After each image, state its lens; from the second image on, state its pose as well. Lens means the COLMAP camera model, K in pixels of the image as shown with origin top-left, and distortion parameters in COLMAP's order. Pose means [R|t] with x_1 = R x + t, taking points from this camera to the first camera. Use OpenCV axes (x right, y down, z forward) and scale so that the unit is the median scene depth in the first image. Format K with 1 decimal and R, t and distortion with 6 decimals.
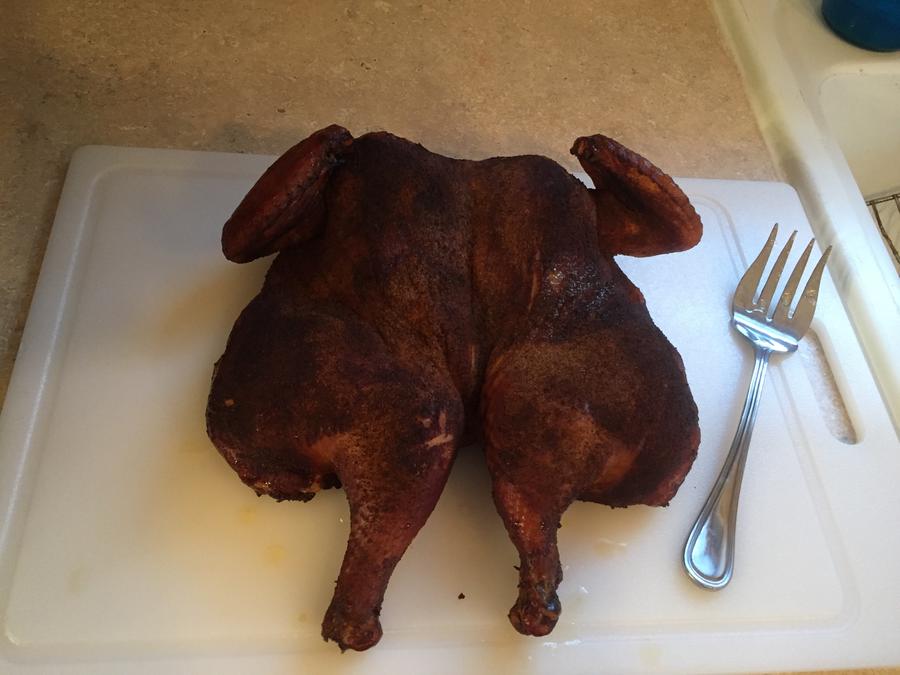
lens RADIAL K [[782.5, 0, 450.0], [0, 782.5, 337.5], [0, 0, 1]] dist [0.075452, -0.114523]
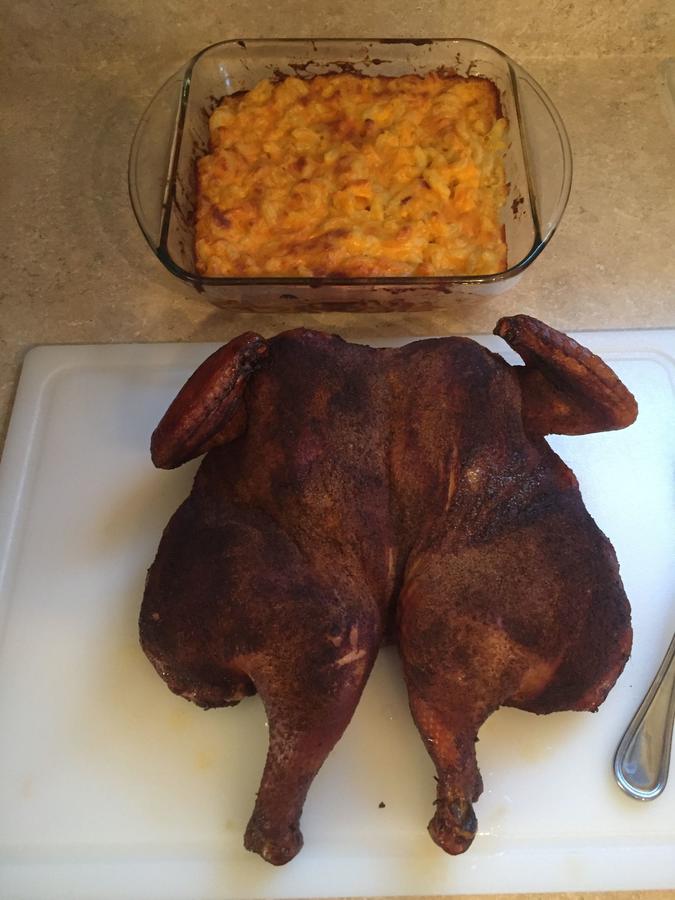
lens RADIAL K [[782.5, 0, 337.5], [0, 782.5, 450.0], [0, 0, 1]] dist [0.075452, -0.114523]
pose [[0.986929, -0.037737, -0.156673, 0.123726], [0.045676, 0.997832, 0.047389, -0.165141], [0.154545, -0.053926, 0.986513, 0.007016]]
